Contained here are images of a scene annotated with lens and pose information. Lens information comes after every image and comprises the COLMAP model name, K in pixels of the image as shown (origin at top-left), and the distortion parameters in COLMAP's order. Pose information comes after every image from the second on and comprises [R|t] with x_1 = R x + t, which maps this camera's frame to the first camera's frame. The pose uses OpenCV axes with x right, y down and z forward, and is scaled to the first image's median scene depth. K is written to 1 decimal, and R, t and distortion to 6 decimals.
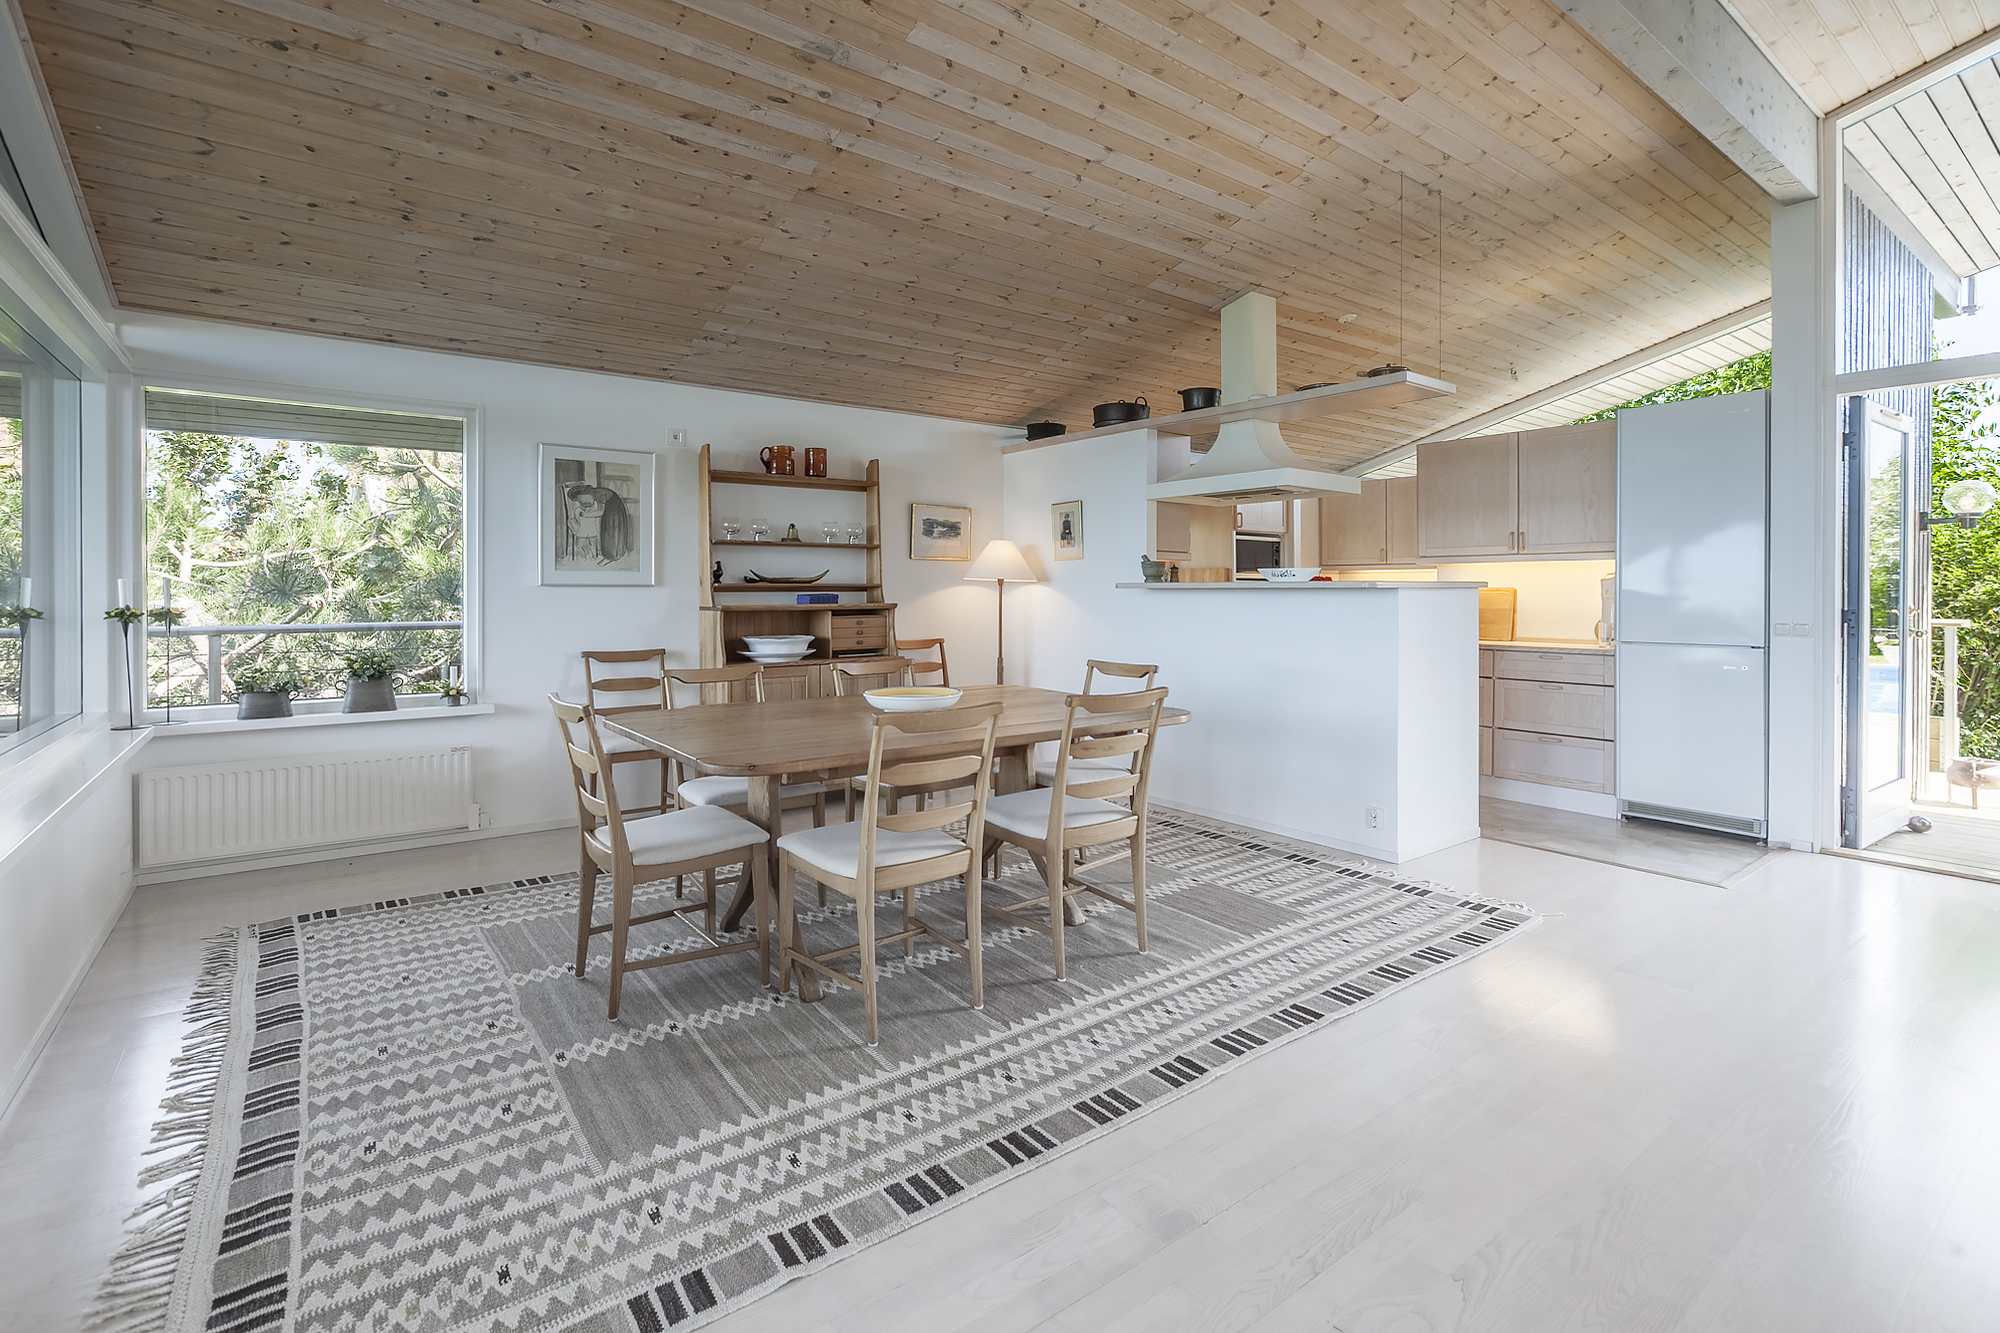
lens RADIAL K [[931.6, 0, 1024.7], [0, 931.6, 599.3], [0, 0, 1]] dist [-0.003235, 0.001417]
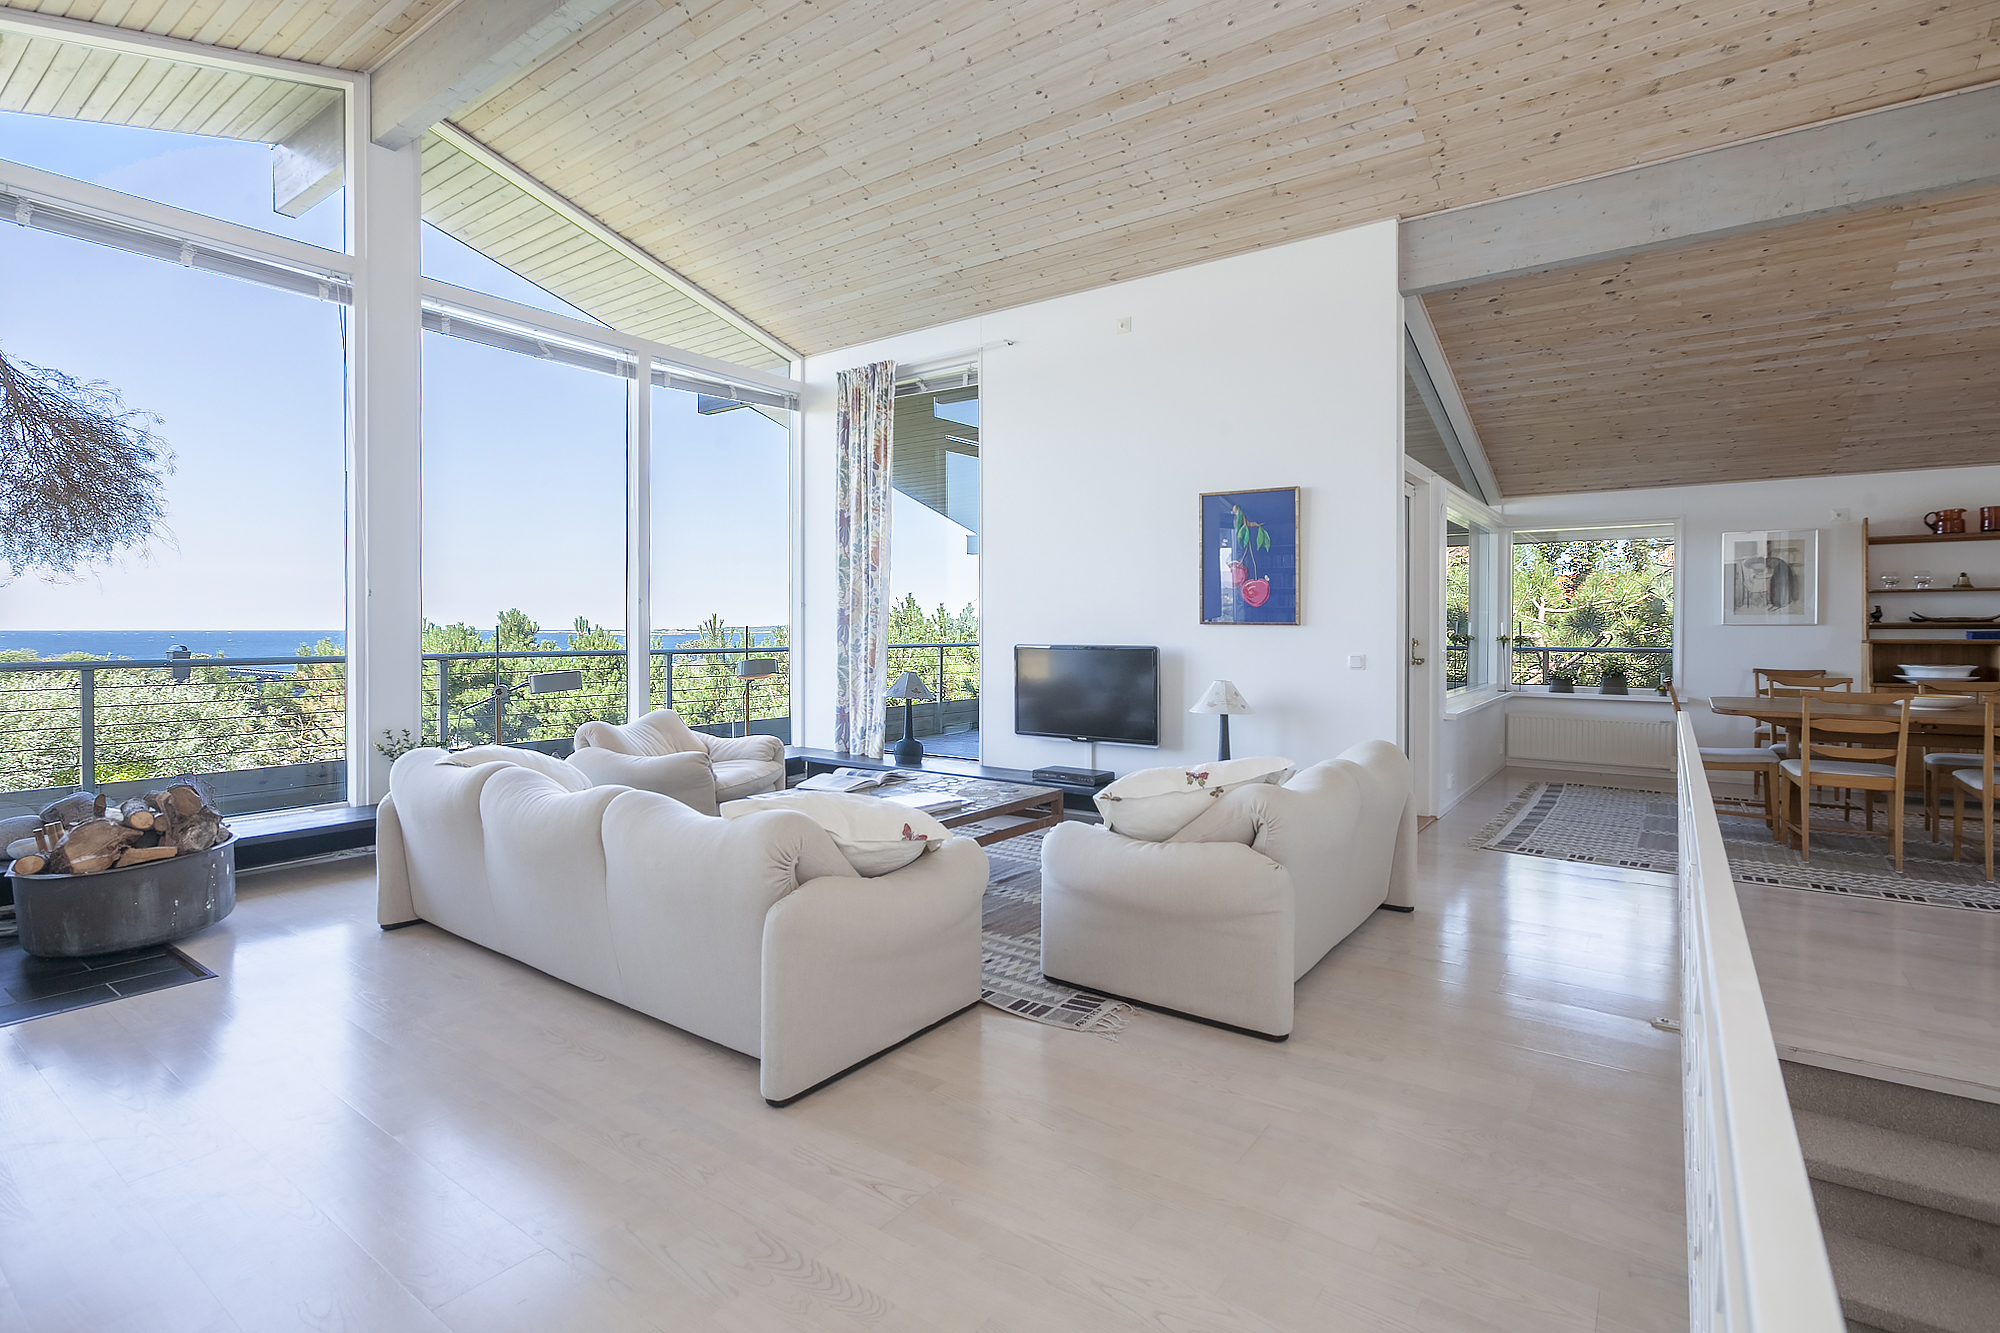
lens RADIAL K [[931.6, 0, 978.7], [0, 931.6, 628.2], [0, 0, 1]] dist [-0.003235, 0.001417]
pose [[0.262049, 0.003773, -0.965047, 0.620075], [-0.004176, 0.999987, 0.002776, -0.007976], [0.965045, 0.003303, 0.262062, -0.577762]]
